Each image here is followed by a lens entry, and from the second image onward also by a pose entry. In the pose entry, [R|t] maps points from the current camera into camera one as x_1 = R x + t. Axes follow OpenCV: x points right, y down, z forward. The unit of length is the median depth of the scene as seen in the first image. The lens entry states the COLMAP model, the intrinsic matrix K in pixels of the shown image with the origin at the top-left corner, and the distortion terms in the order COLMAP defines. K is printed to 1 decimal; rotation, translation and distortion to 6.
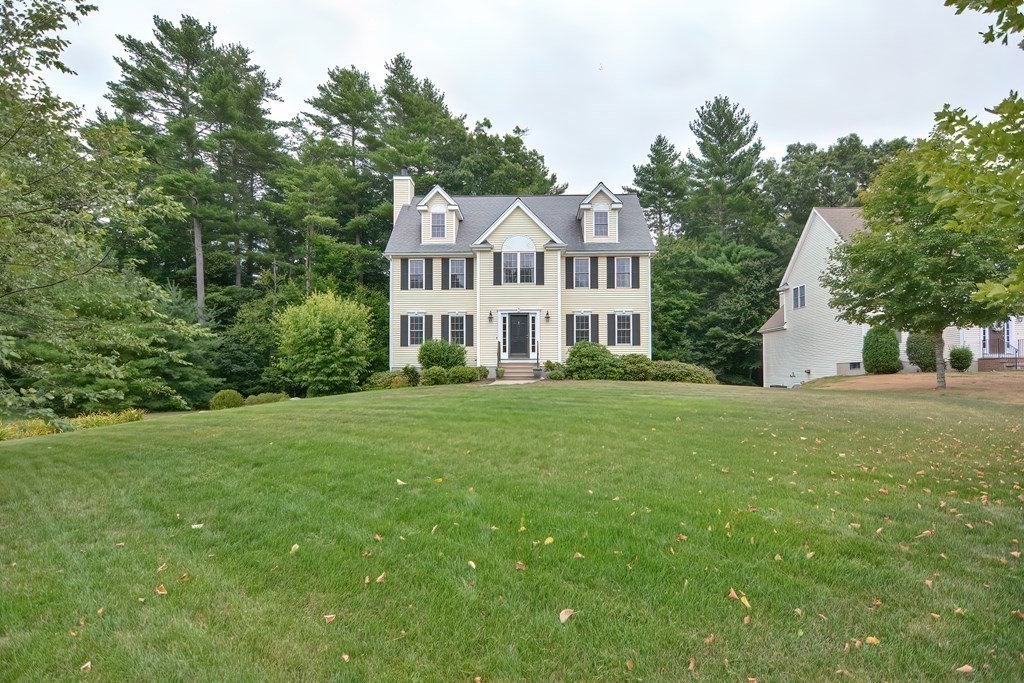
lens RADIAL K [[512.1, 0, 520.8], [0, 512.1, 373.5], [0, 0, 1]] dist [-0.008482, -0.007207]
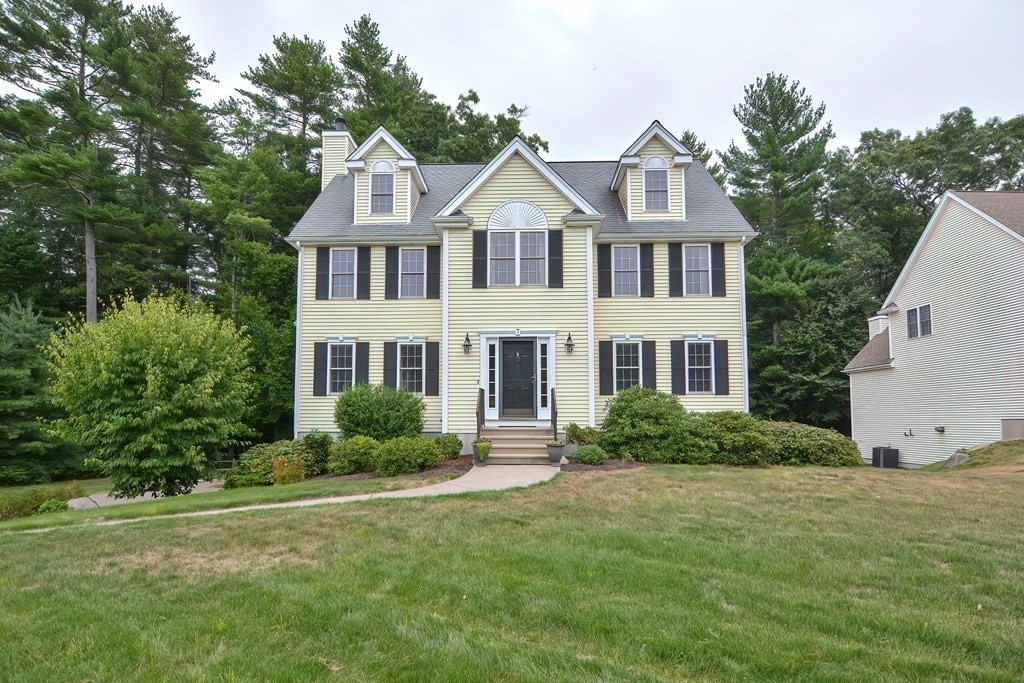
lens RADIAL K [[512.1, 0, 510.6], [0, 512.1, 393.5], [0, 0, 1]] dist [-0.008482, -0.007207]
pose [[0.999957, 0.001585, -0.009139, -0.006176], [-0.001949, 0.999197, -0.040018, -0.032952], [0.009068, 0.040034, 0.999157, 0.421455]]
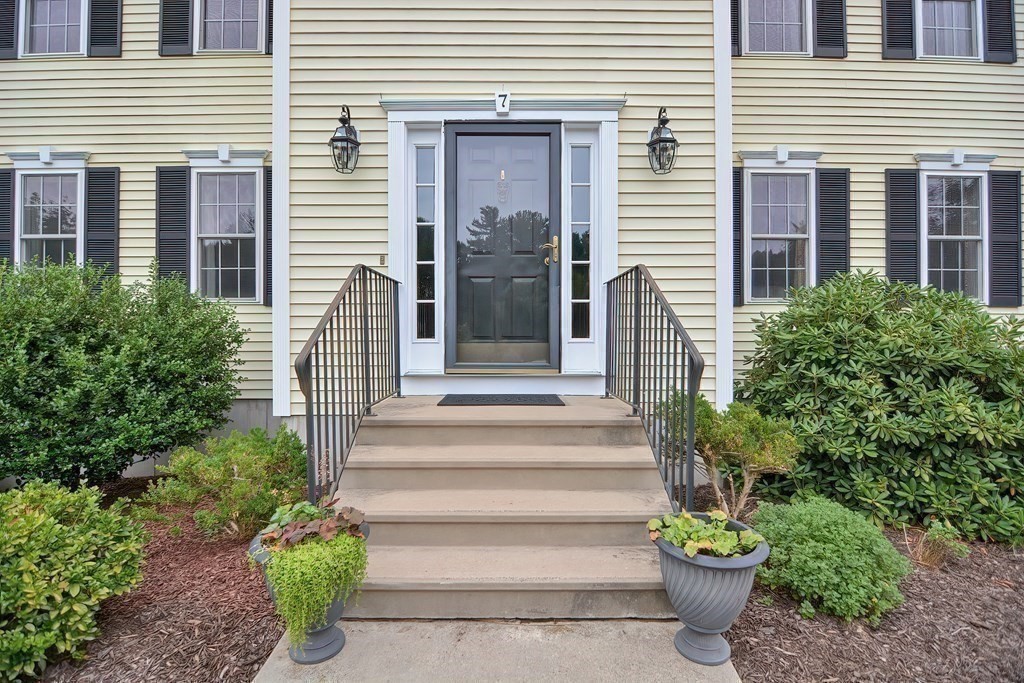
lens RADIAL K [[512.1, 0, 511.5], [0, 512.1, 347.3], [0, 0, 1]] dist [-0.008482, -0.007207]
pose [[0.999589, 0.004397, 0.028322, -0.005267], [-0.004769, 0.999903, 0.013075, -0.038548], [-0.028262, -0.013204, 0.999513, 0.772248]]
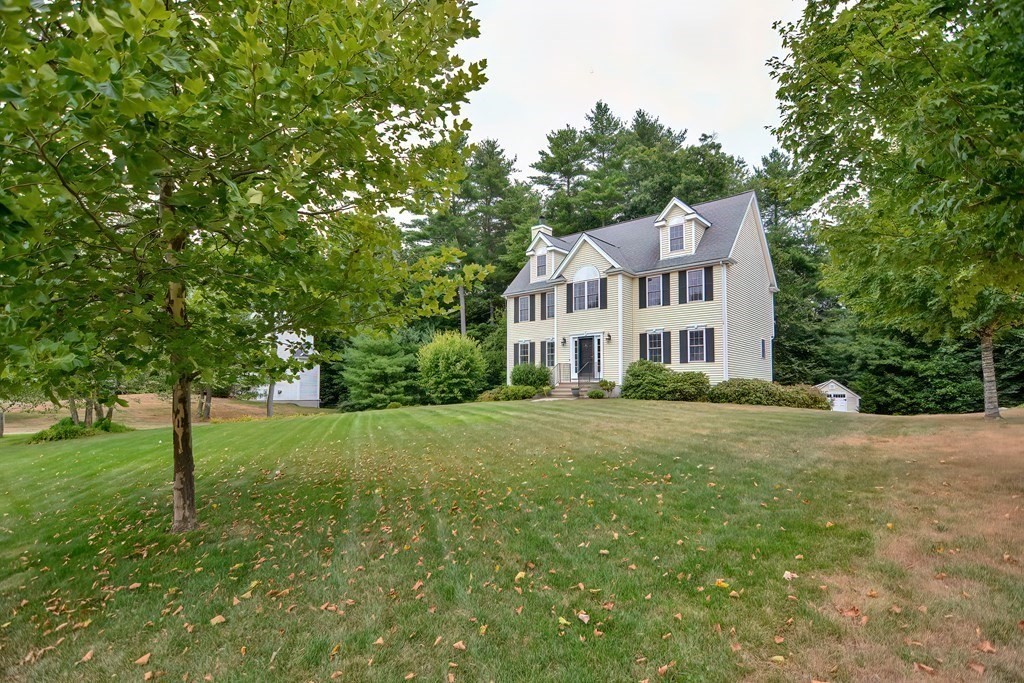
lens RADIAL K [[512.1, 0, 498.6], [0, 512.1, 375.4], [0, 0, 1]] dist [-0.008482, -0.007207]
pose [[0.755819, -0.015838, -0.654589, 0.537964], [-0.000419, 0.999696, -0.024672, -0.008097], [0.654780, 0.018922, 0.755583, 0.051913]]
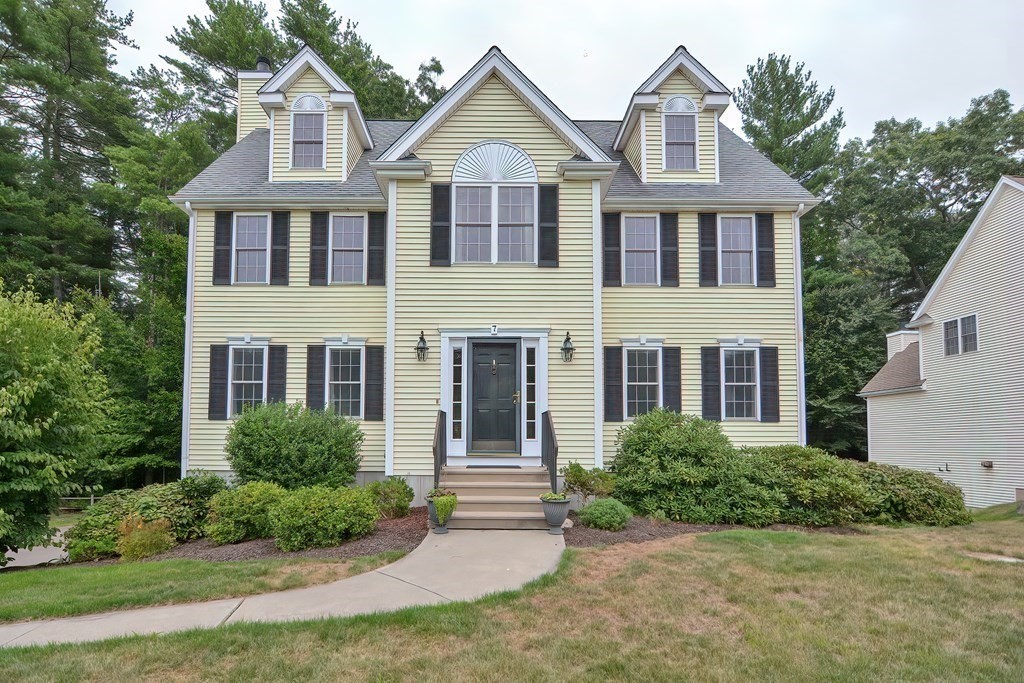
lens RADIAL K [[521.3, 0, 486.1], [0, 521.3, 424.2], [0, 0, 1]] dist [-0.014283, 0.003001]
pose [[0.999839, 0.009624, 0.015155, -0.014709], [-0.009321, 0.999757, -0.019954, -0.042159], [-0.015343, 0.019809, 0.999686, 0.571652]]
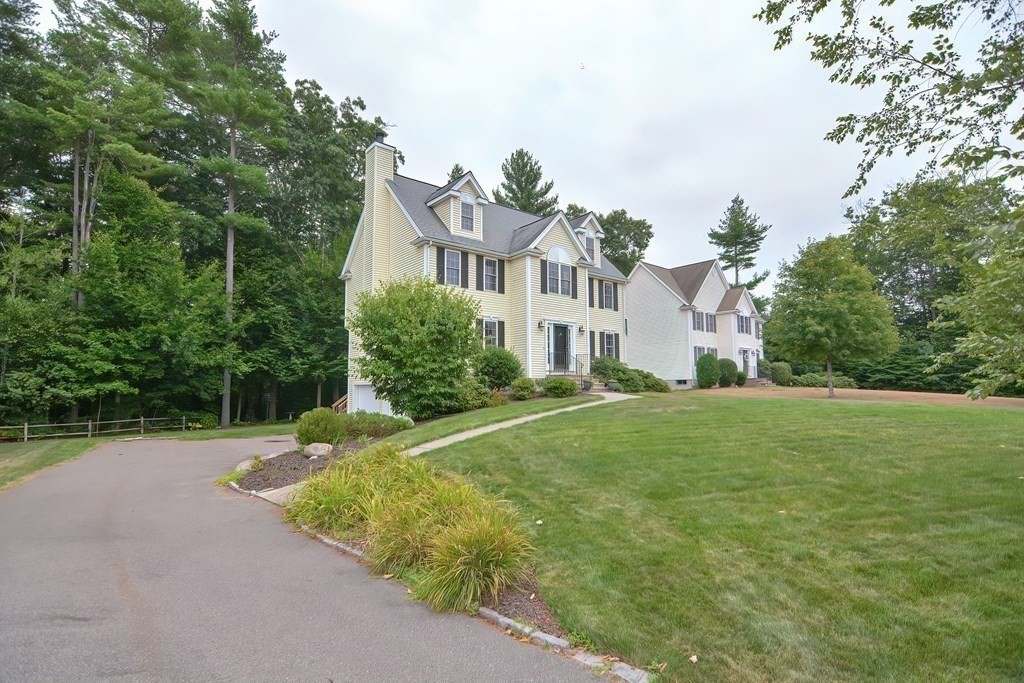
lens RADIAL K [[512.1, 0, 498.3], [0, 512.1, 349.0], [0, 0, 1]] dist [-0.008482, -0.007207]
pose [[0.765967, 0.053324, 0.640665, -0.684951], [-0.003401, 0.996876, -0.078905, 0.006814], [-0.642871, 0.058259, 0.763755, 0.310680]]
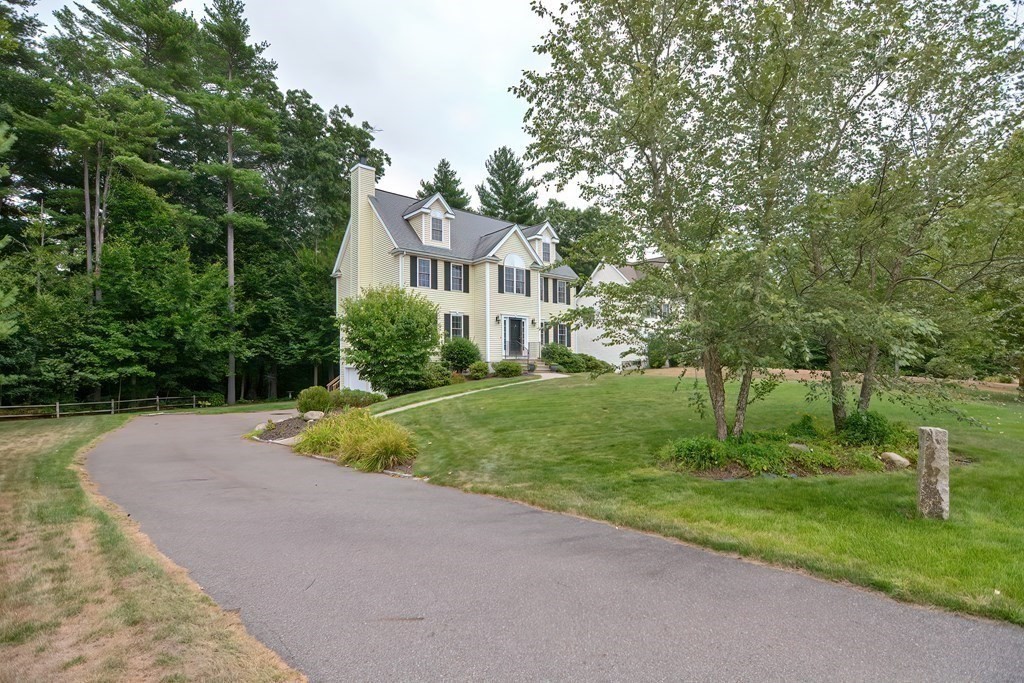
lens RADIAL K [[512.1, 0, 538.9], [0, 512.1, 358.1], [0, 0, 1]] dist [-0.008482, -0.007207]
pose [[0.717245, 0.012950, 0.696701, -0.763449], [0.001615, 0.999794, -0.020246, 0.001365], [-0.696820, 0.015647, 0.717076, 0.089447]]
